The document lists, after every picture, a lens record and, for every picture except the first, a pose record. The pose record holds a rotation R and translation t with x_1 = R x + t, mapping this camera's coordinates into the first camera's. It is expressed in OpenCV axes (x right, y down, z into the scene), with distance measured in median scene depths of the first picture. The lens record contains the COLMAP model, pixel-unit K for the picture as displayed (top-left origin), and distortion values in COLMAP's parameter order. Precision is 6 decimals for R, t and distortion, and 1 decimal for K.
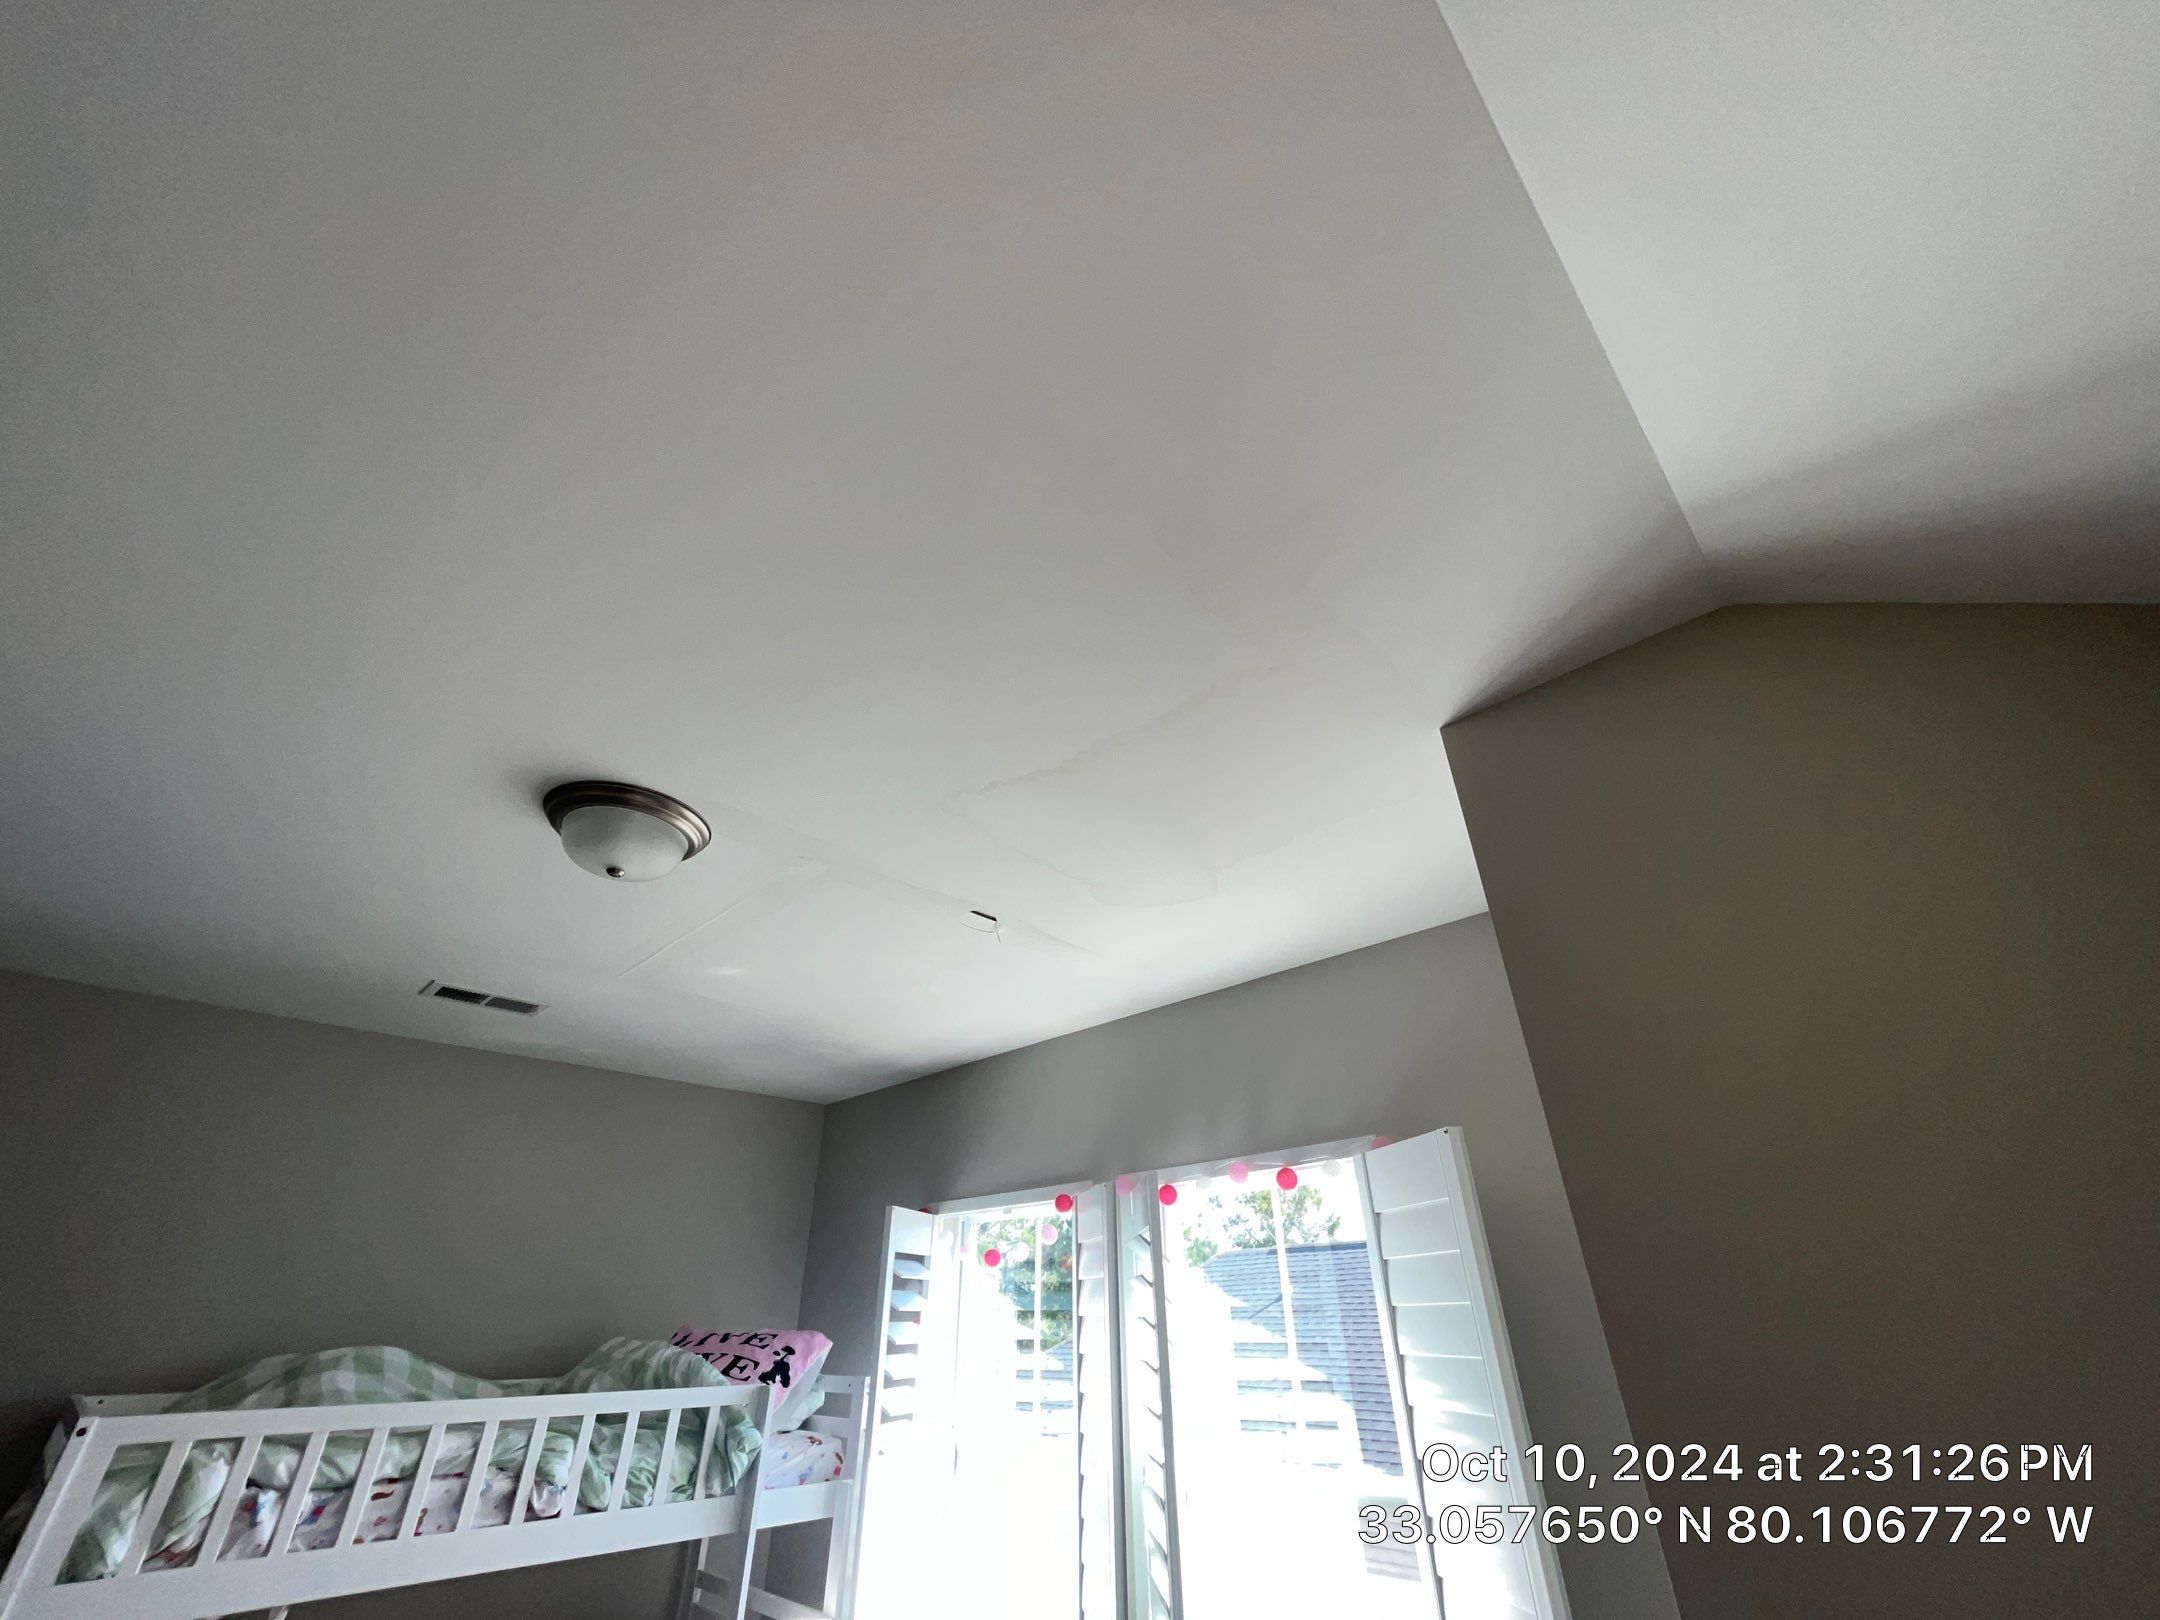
lens RADIAL K [[863.1, 0, 1080.0], [0, 863.1, 810.0], [0, 0, 1]] dist [-0.002909, -0.000023]
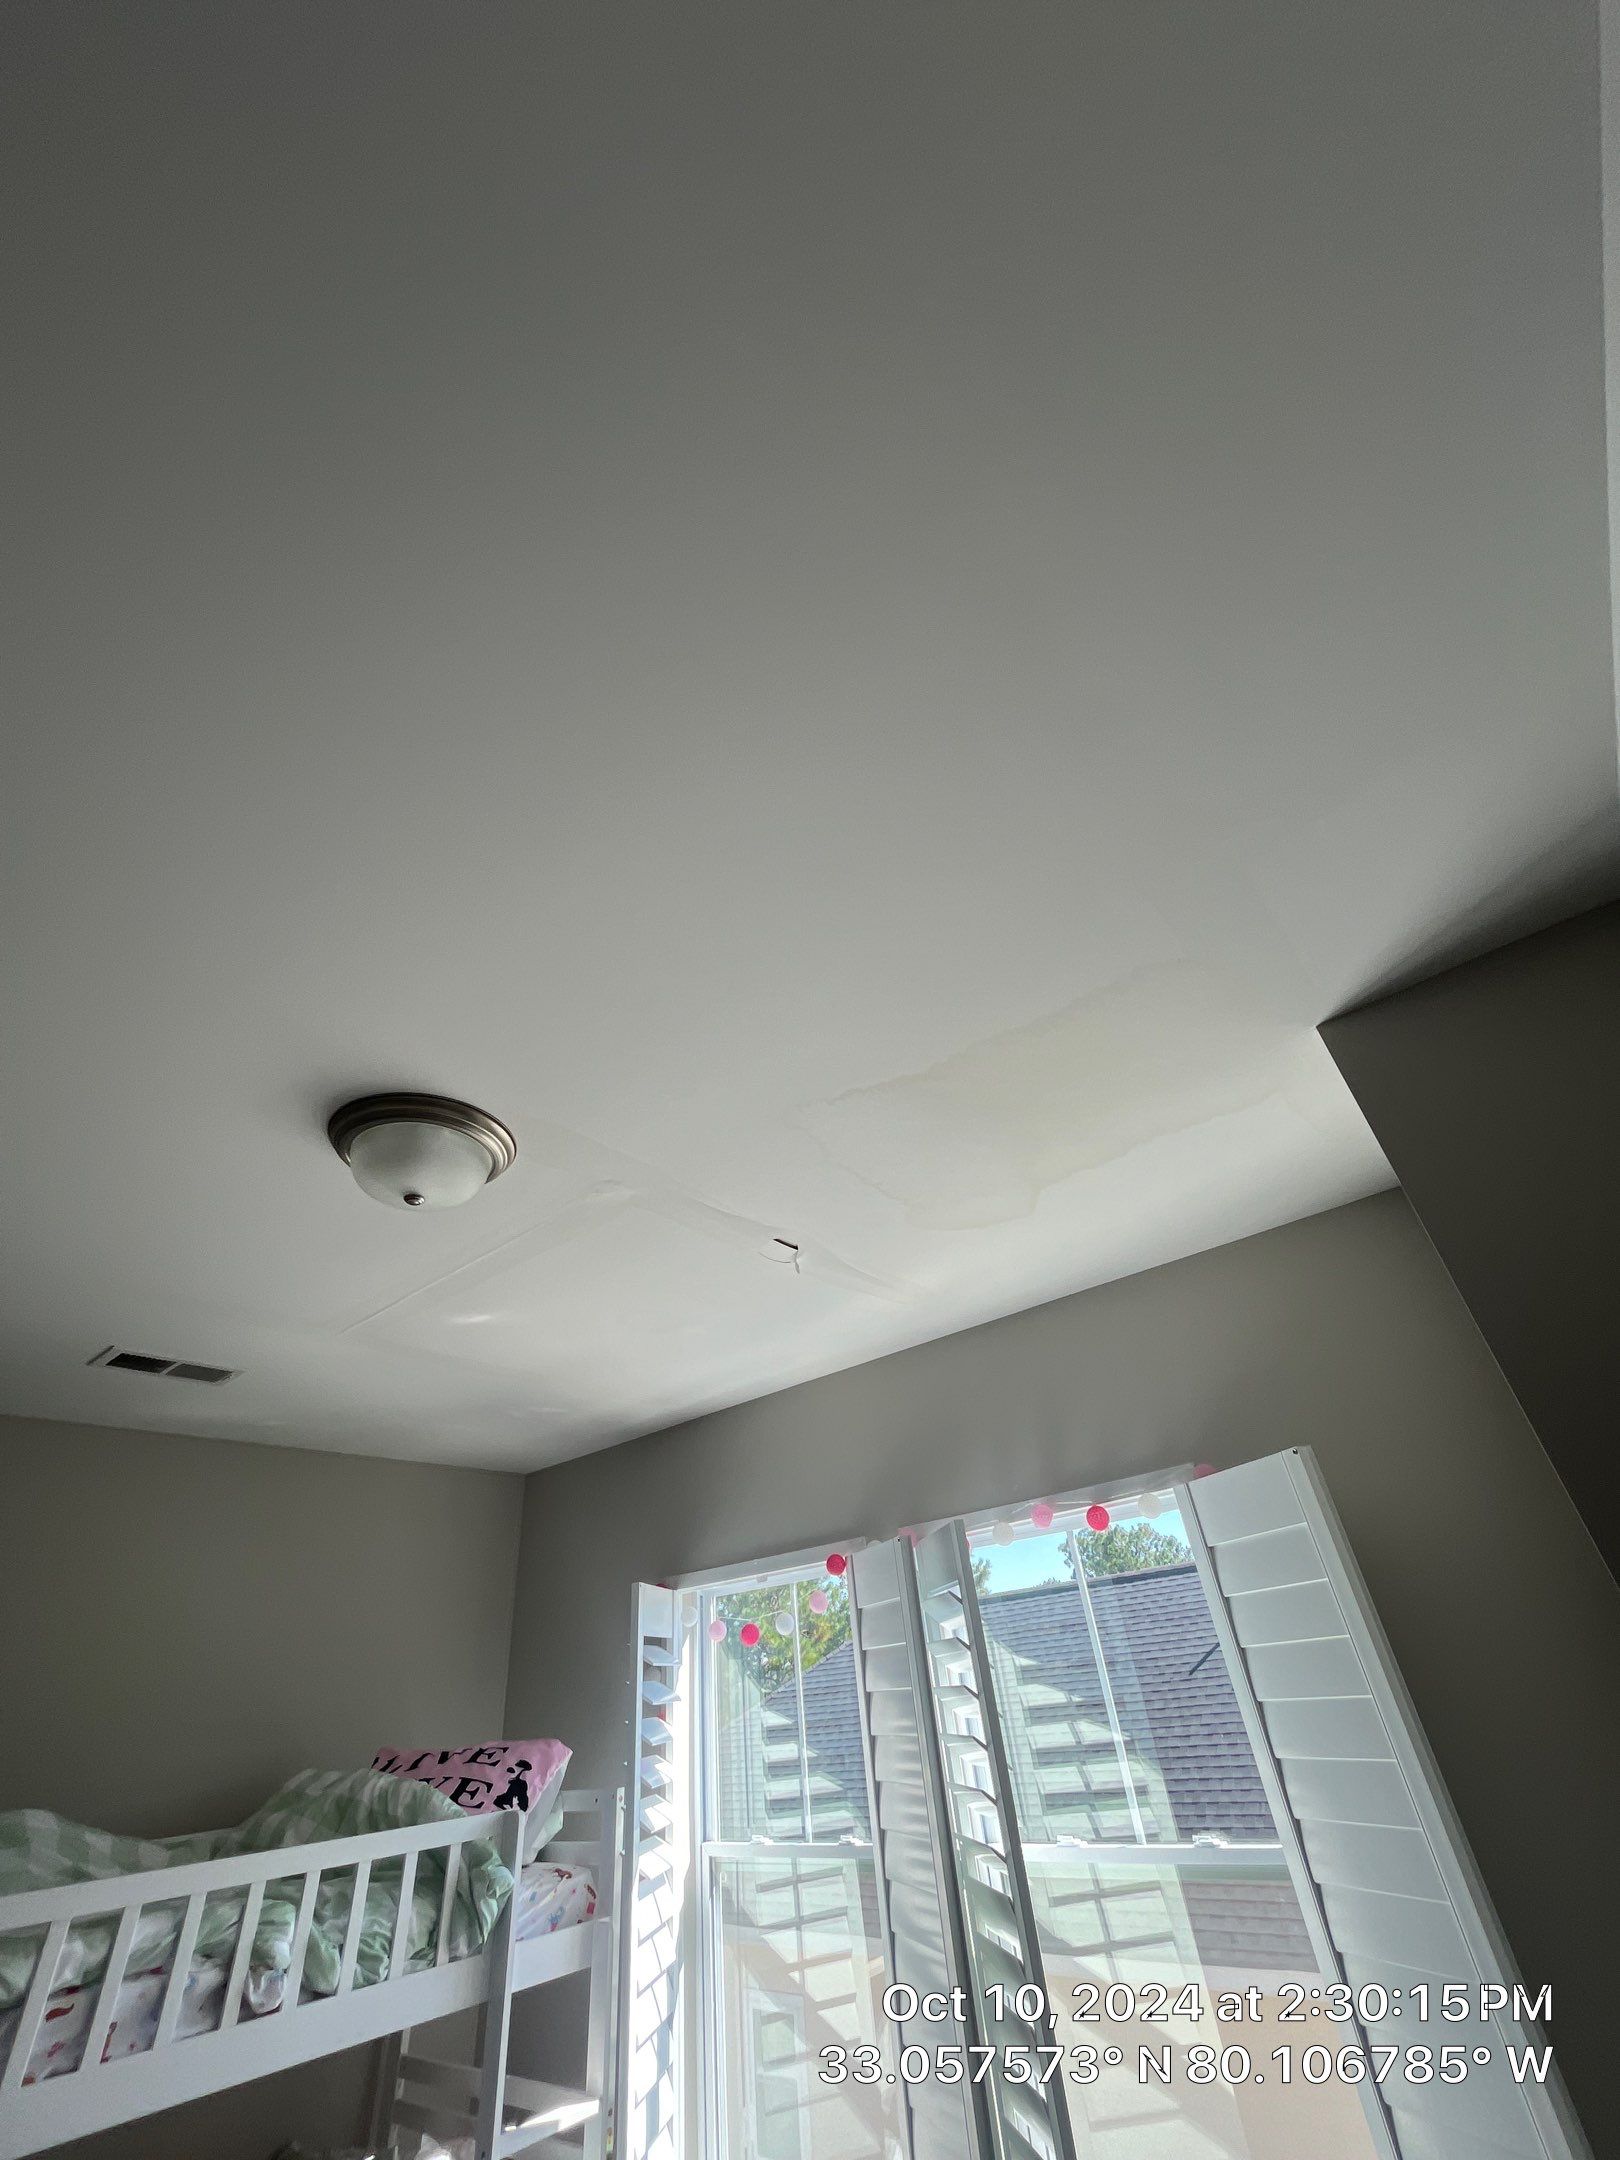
lens RADIAL K [[863.1, 0, 804.6], [0, 863.1, 1084.5], [0, 0, 1]] dist [-0.002909, -0.000023]
pose [[0.993217, -0.010660, 0.115782, -0.176170], [0.020472, 0.996265, -0.083892, 0.027083], [-0.114455, 0.085693, 0.989726, 0.060277]]
